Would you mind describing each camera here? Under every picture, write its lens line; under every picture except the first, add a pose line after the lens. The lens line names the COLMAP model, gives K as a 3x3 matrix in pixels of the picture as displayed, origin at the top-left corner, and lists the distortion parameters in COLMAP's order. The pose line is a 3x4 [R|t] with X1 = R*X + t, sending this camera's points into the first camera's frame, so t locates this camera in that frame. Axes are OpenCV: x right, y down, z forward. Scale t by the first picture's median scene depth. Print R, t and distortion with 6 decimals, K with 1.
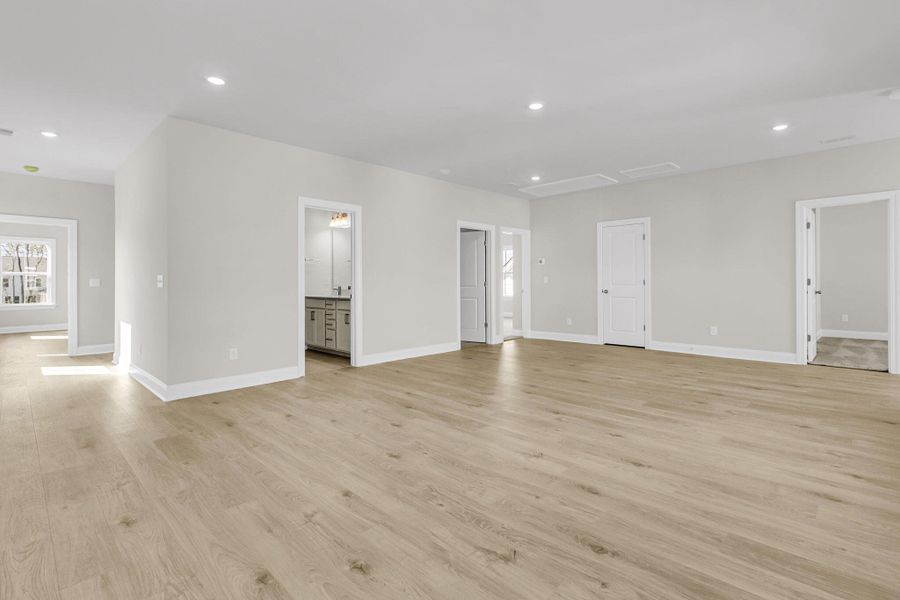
lens RADIAL K [[423.9, 0, 447.6], [0, 423.9, 279.7], [0, 0, 1]] dist [-0.000618, -0.000098]
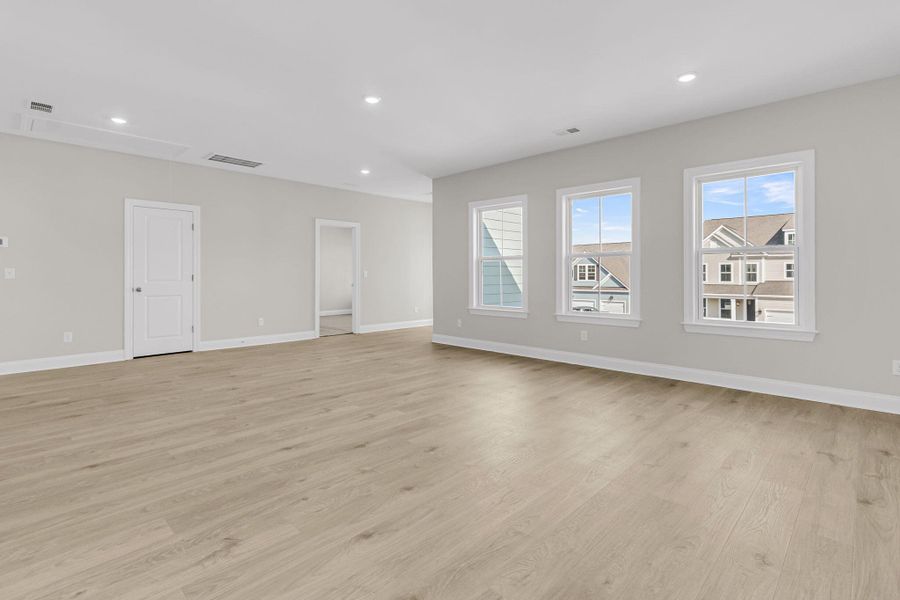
lens RADIAL K [[436.0, 0, 450.7], [0, 436.0, 281.1], [0, 0, 1]] dist [-0.001512, 0.000146]
pose [[-0.007796, -0.002521, 0.999966, -0.465514], [-0.004250, 0.999988, 0.002488, 0.008096], [-0.999961, -0.004230, -0.007806, 0.470576]]
